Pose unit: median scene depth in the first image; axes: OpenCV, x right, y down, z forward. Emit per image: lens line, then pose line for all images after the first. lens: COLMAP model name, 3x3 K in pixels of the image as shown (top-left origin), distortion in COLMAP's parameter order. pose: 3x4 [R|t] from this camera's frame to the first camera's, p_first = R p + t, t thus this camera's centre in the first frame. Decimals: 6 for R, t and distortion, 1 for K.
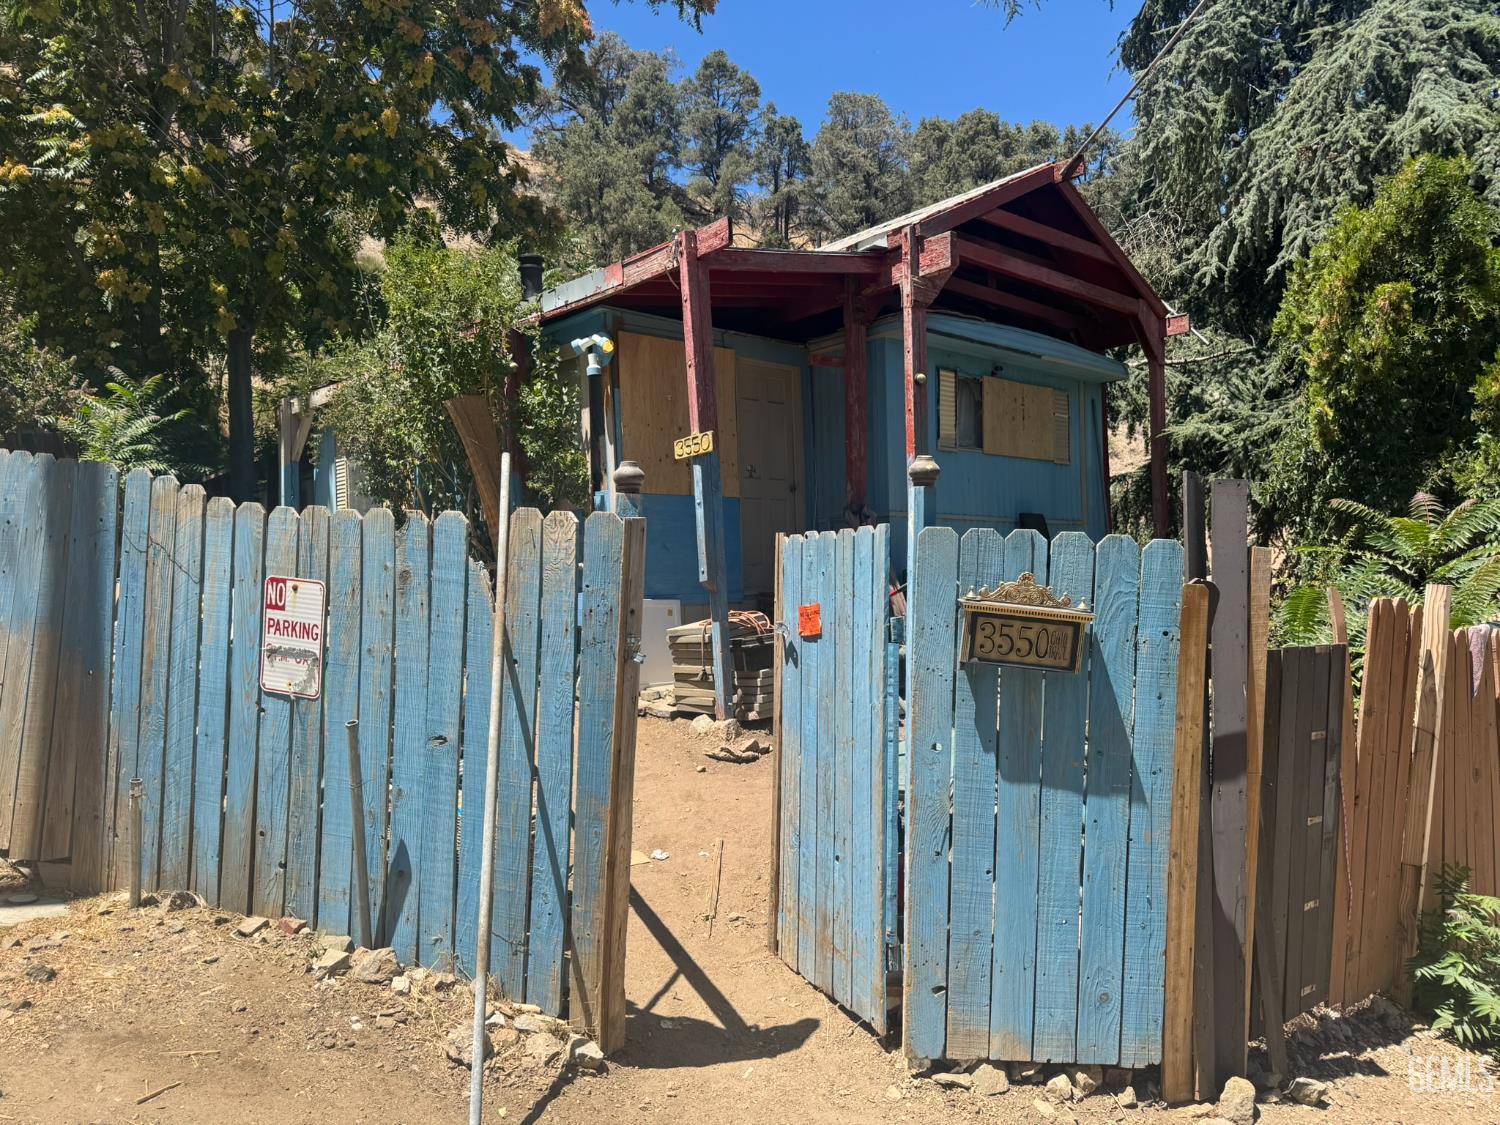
lens RADIAL K [[1044.7, 0, 750.5], [0, 1044.7, 562.7], [0, 0, 1]] dist [0.029344, -0.025372]
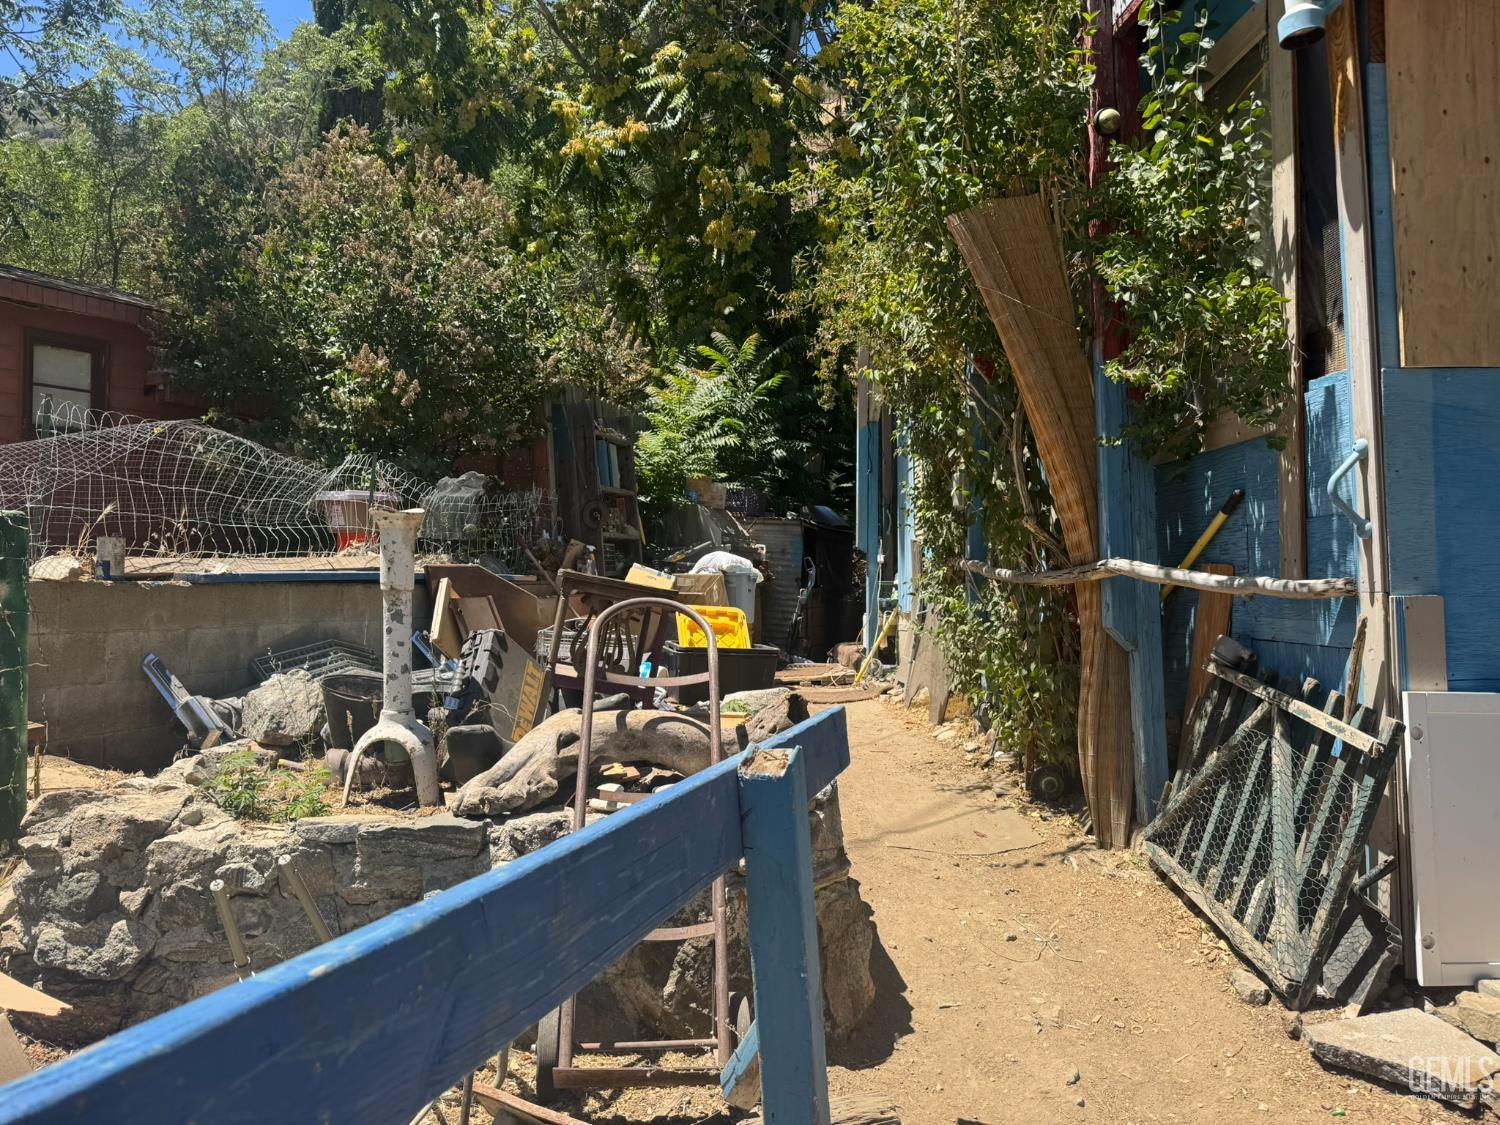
lens RADIAL K [[1044.7, 0, 753.1], [0, 1044.7, 564.5], [0, 0, 1]] dist [0.029344, -0.025372]
pose [[0.771672, 0.007434, -0.635977, -0.062573], [-0.004001, 0.999969, 0.006833, -0.004051], [0.636008, -0.002728, 0.771678, 0.584945]]
